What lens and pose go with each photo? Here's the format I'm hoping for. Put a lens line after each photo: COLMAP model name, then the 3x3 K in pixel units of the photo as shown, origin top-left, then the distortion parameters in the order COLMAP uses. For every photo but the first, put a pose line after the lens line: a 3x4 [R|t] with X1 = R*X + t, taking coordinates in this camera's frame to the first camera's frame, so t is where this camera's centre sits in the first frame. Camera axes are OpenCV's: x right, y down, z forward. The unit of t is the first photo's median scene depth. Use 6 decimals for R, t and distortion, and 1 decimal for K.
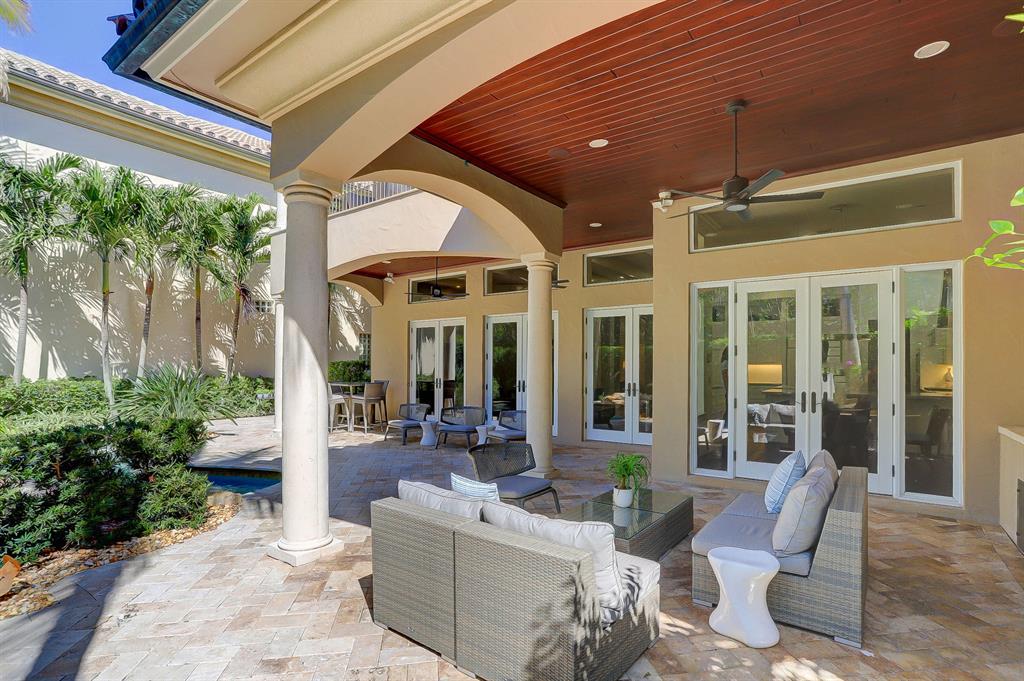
lens RADIAL K [[489.8, 0, 510.8], [0, 489.8, 357.5], [0, 0, 1]] dist [-0.000923, -0.000072]
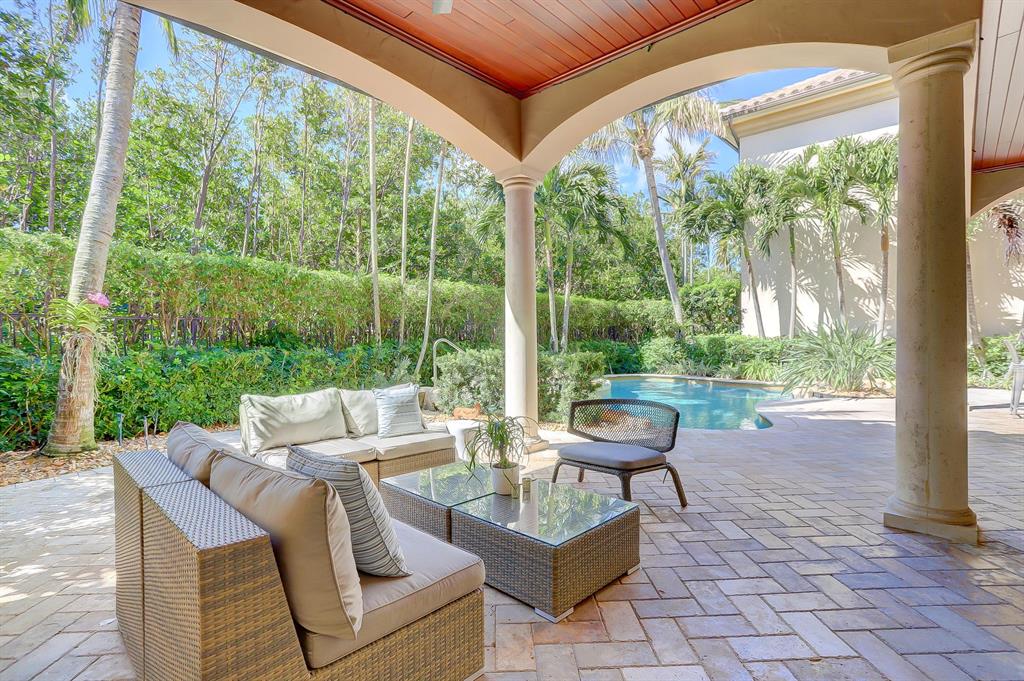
lens RADIAL K [[494.7, 0, 512.0], [0, 494.7, 340.5], [0, 0, 1]] dist [0.000369, 0.000067]
pose [[-0.110498, 0.008003, -0.993844, 0.374015], [0.023893, 0.999700, 0.005393, 0.034937], [0.993589, -0.023150, -0.110656, 0.389472]]
